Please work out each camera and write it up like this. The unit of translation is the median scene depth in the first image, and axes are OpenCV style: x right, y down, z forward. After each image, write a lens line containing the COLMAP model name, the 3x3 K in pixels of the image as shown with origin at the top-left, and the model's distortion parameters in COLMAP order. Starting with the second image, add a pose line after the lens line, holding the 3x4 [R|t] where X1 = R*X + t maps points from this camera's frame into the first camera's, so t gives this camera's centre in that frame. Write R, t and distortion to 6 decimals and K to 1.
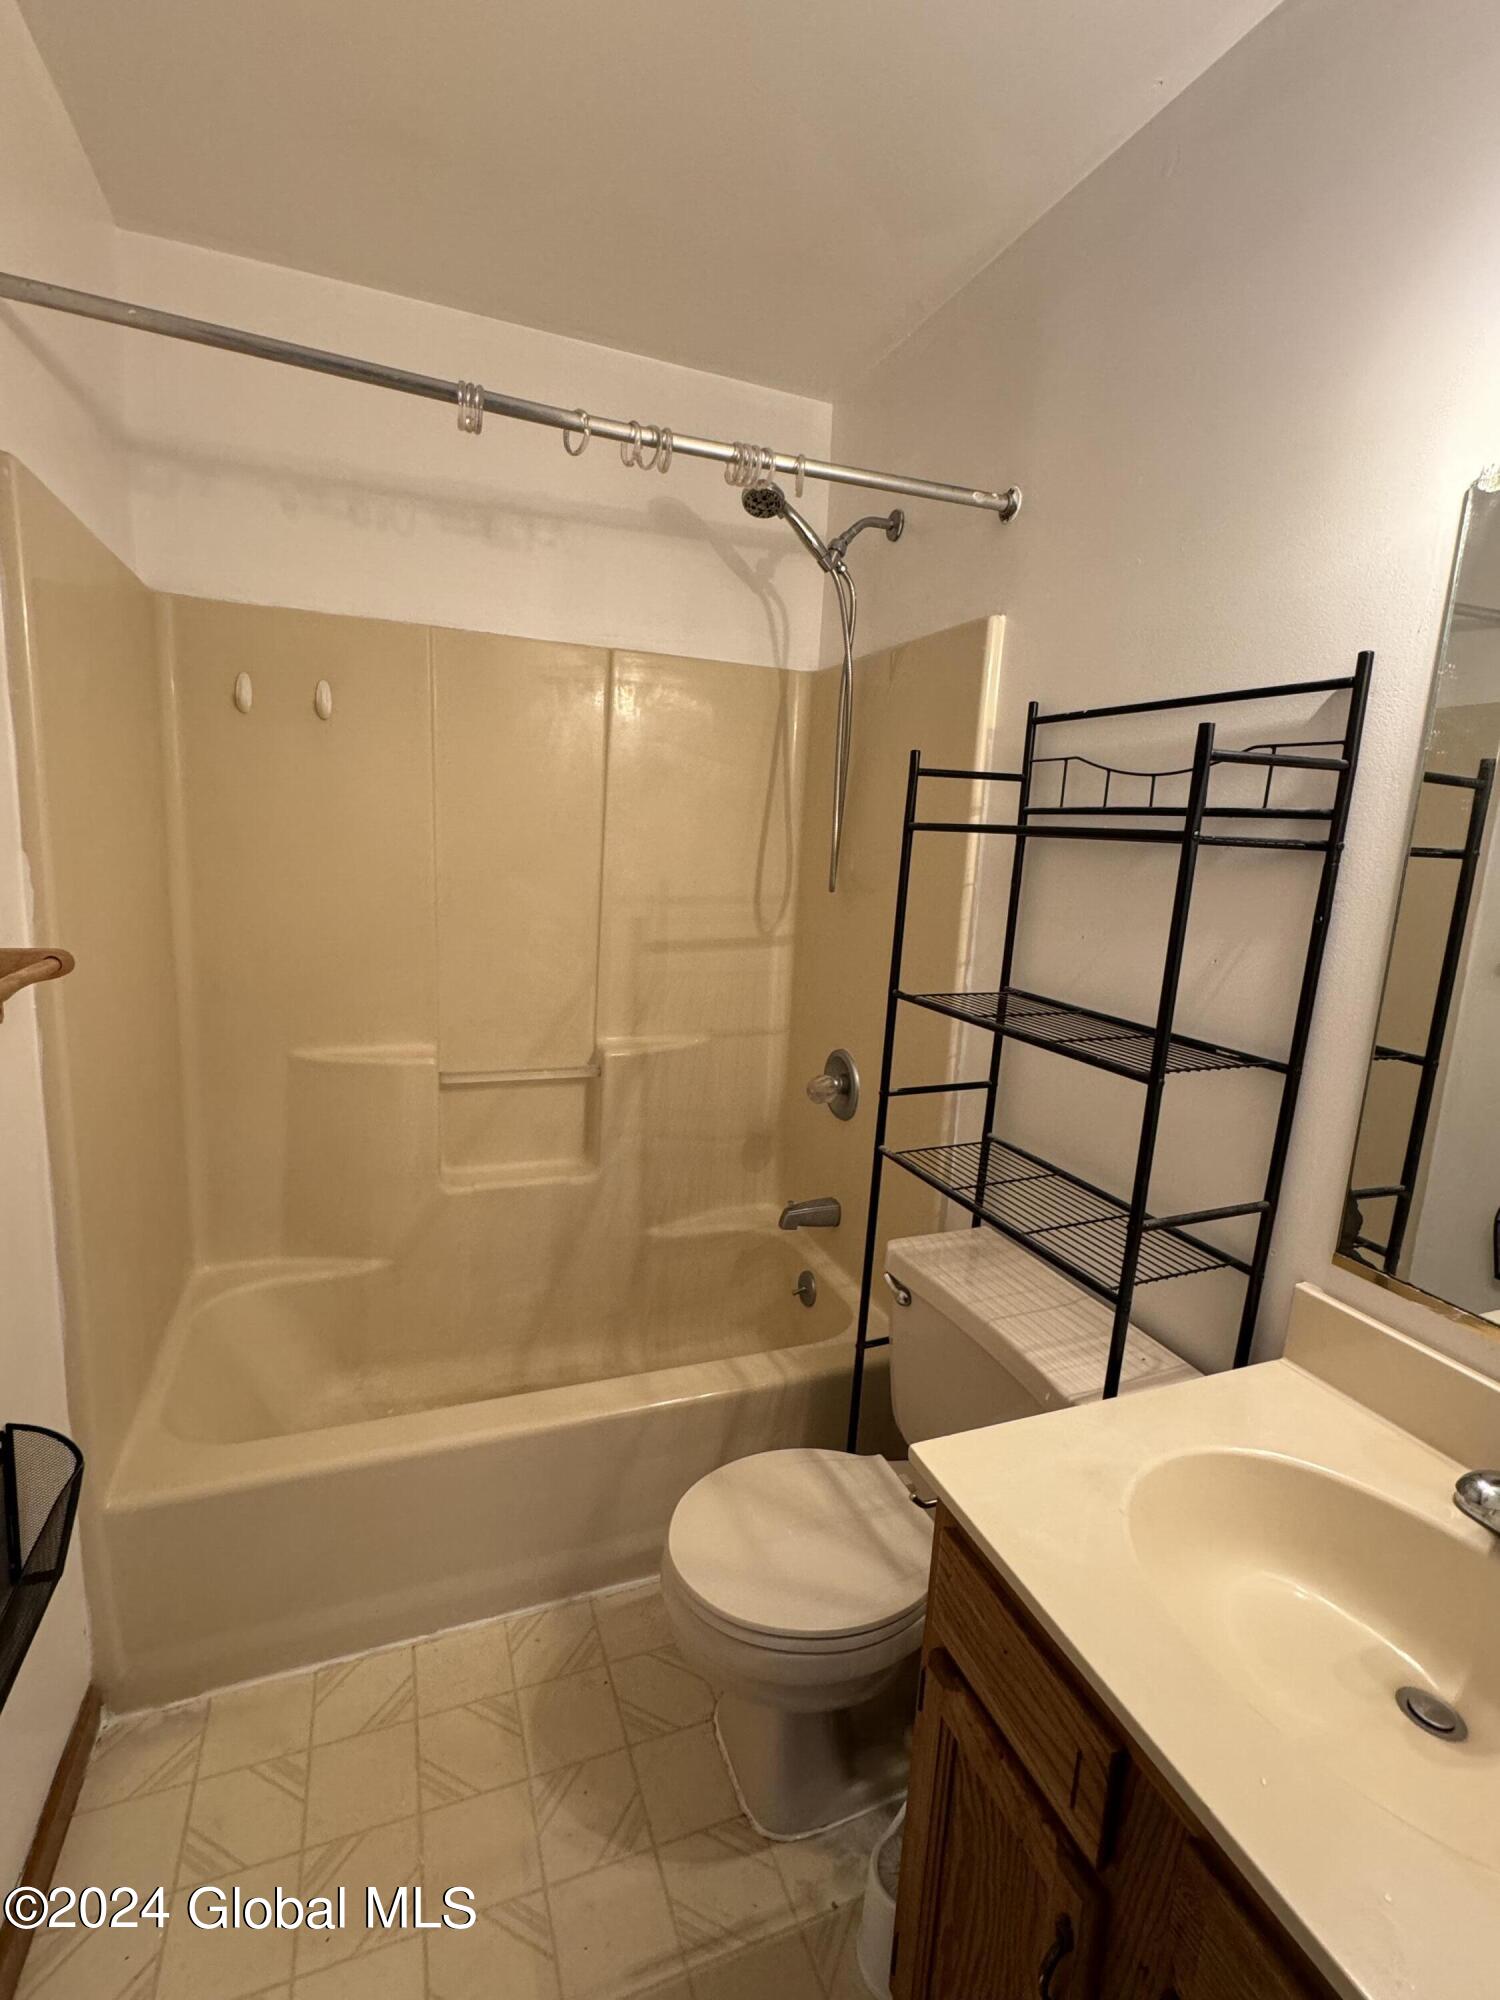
lens RADIAL K [[919.8, 0, 748.3], [0, 919.8, 989.2], [0, 0, 1]] dist [-0.001556, -0.000243]
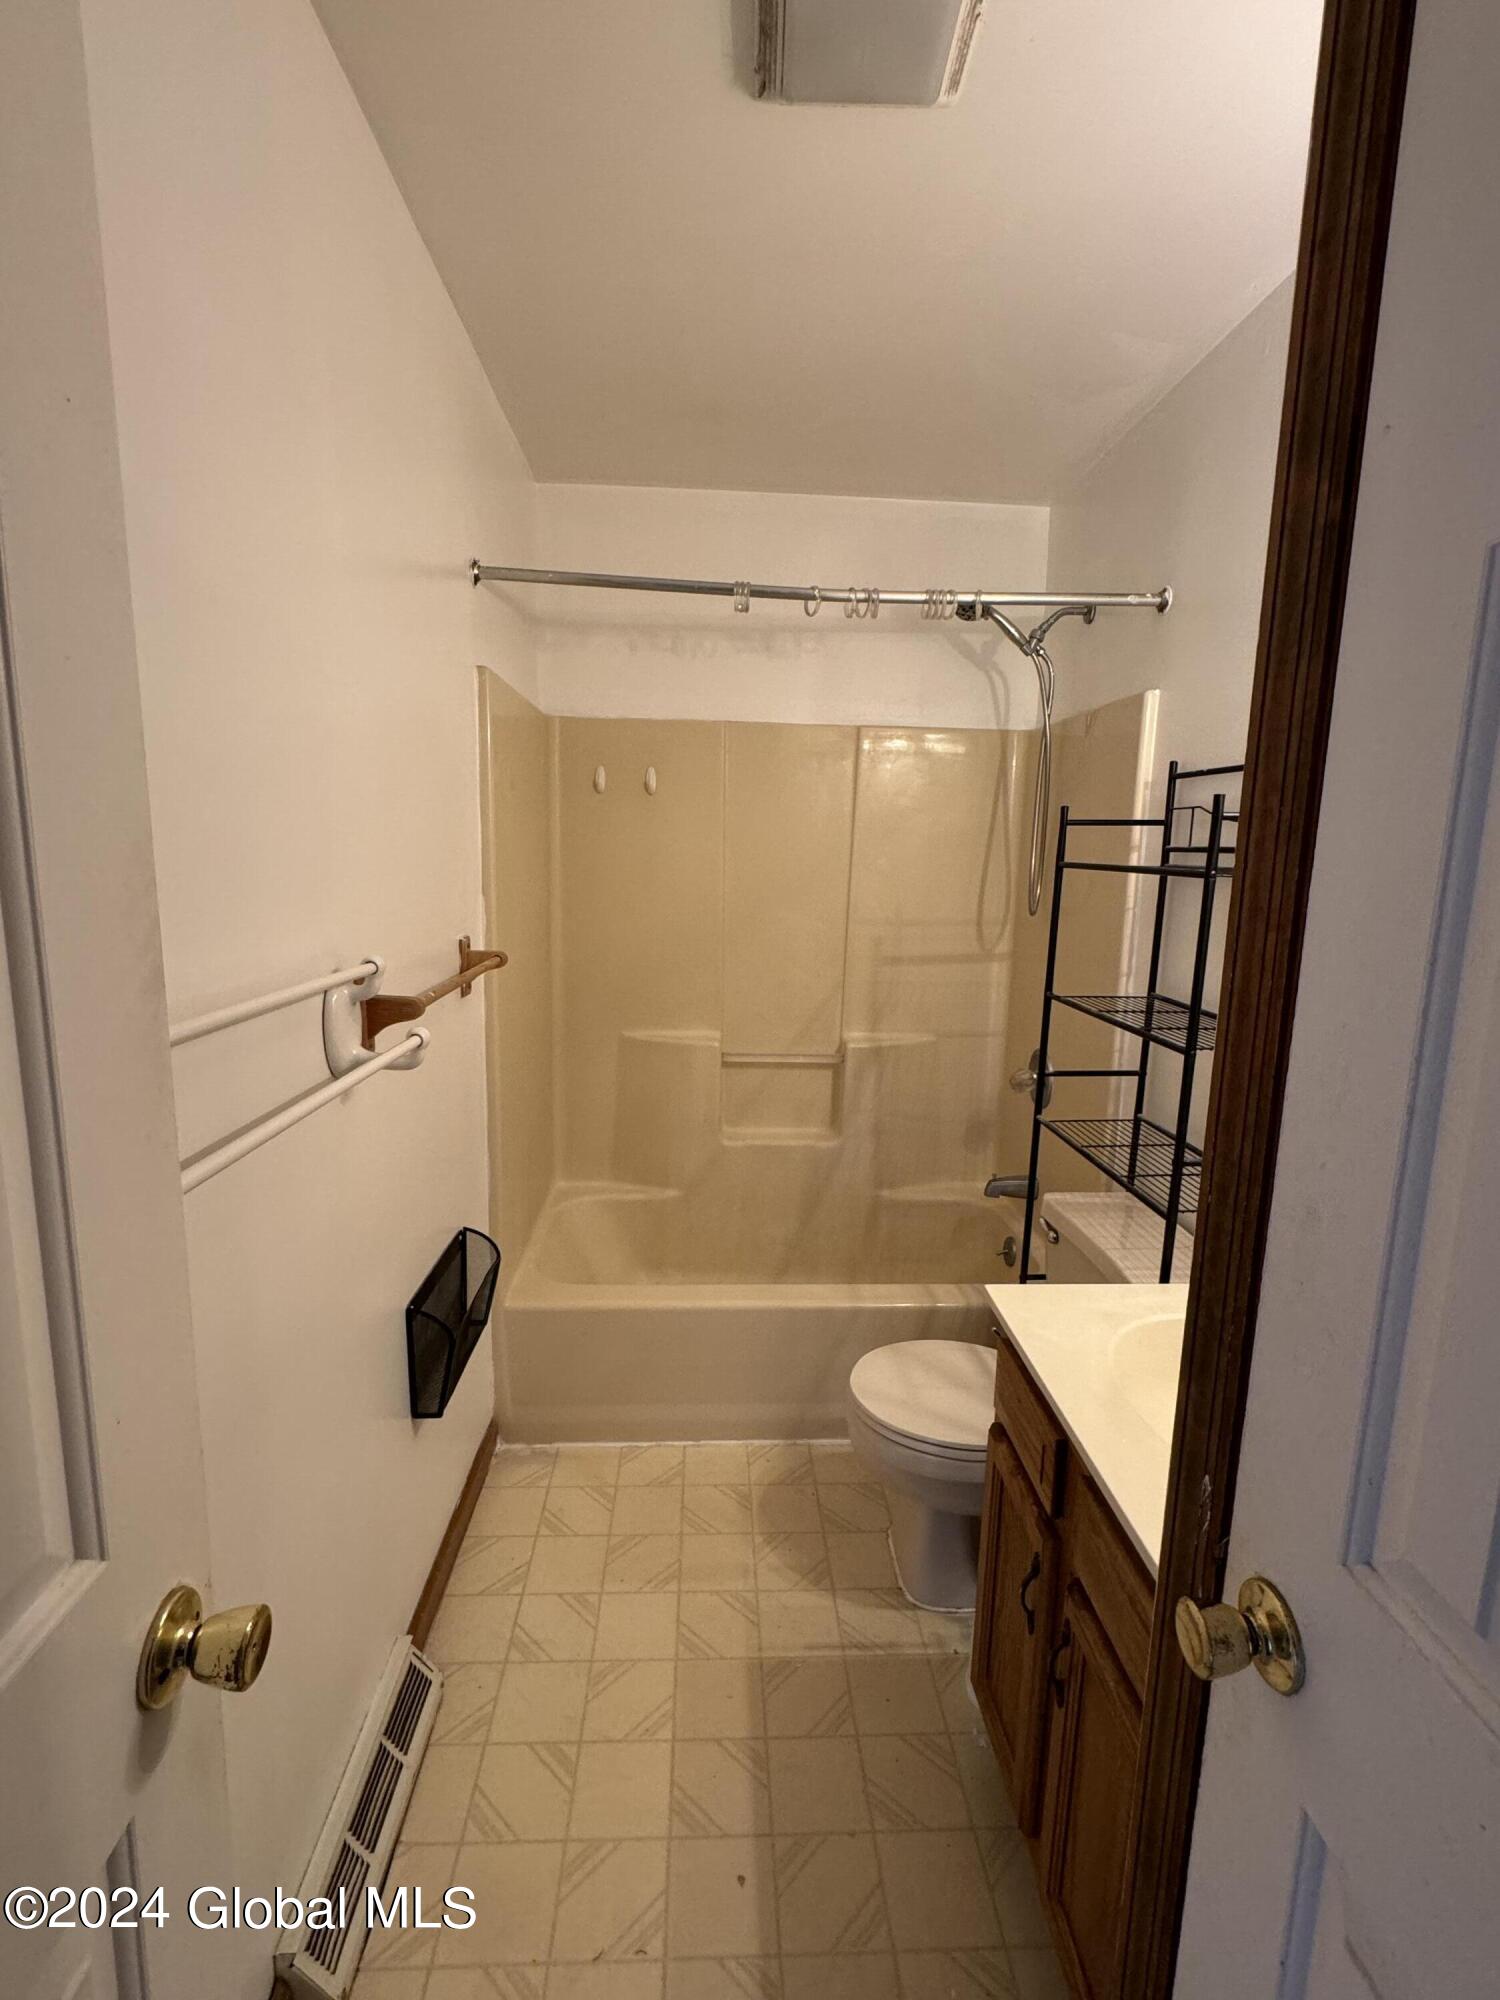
lens RADIAL K [[919.8, 0, 748.3], [0, 919.8, 989.2], [0, 0, 1]] dist [-0.001556, -0.000243]
pose [[0.945846, 0.021912, -0.323874, 0.161730], [-0.030553, 0.999299, -0.021620, 0.033789], [0.323173, 0.030345, 0.945853, -0.311403]]
